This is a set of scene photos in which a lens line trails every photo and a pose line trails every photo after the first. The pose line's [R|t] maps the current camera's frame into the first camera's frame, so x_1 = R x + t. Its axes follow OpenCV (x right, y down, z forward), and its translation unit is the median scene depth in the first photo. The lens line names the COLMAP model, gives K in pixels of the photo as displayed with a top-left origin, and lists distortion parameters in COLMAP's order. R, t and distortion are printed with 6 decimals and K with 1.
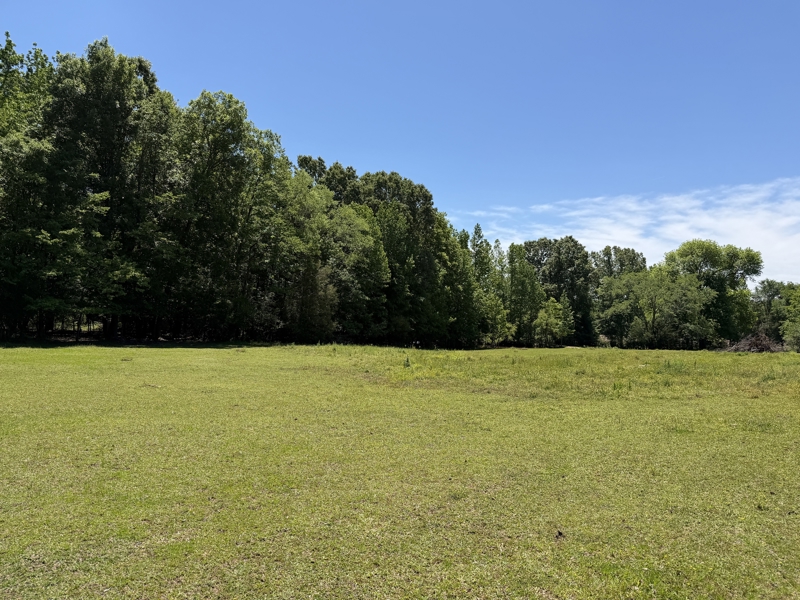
lens RADIAL K [[548.4, 0, 400.0], [0, 548.4, 300.0], [0, 0, 1]] dist [0.125022, 0.000308]
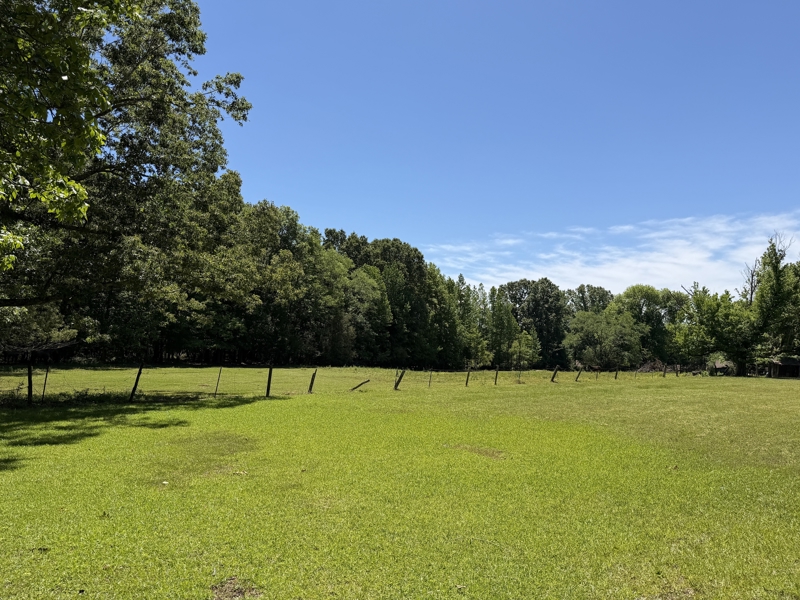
lens RADIAL K [[548.4, 0, 400.0], [0, 548.4, 300.0], [0, 0, 1]] dist [0.125022, 0.000308]
pose [[0.999883, -0.003689, -0.014855, 0.018077], [0.002969, 0.998835, -0.048173, -0.018070], [0.015015, 0.048123, 0.998729, -0.316382]]
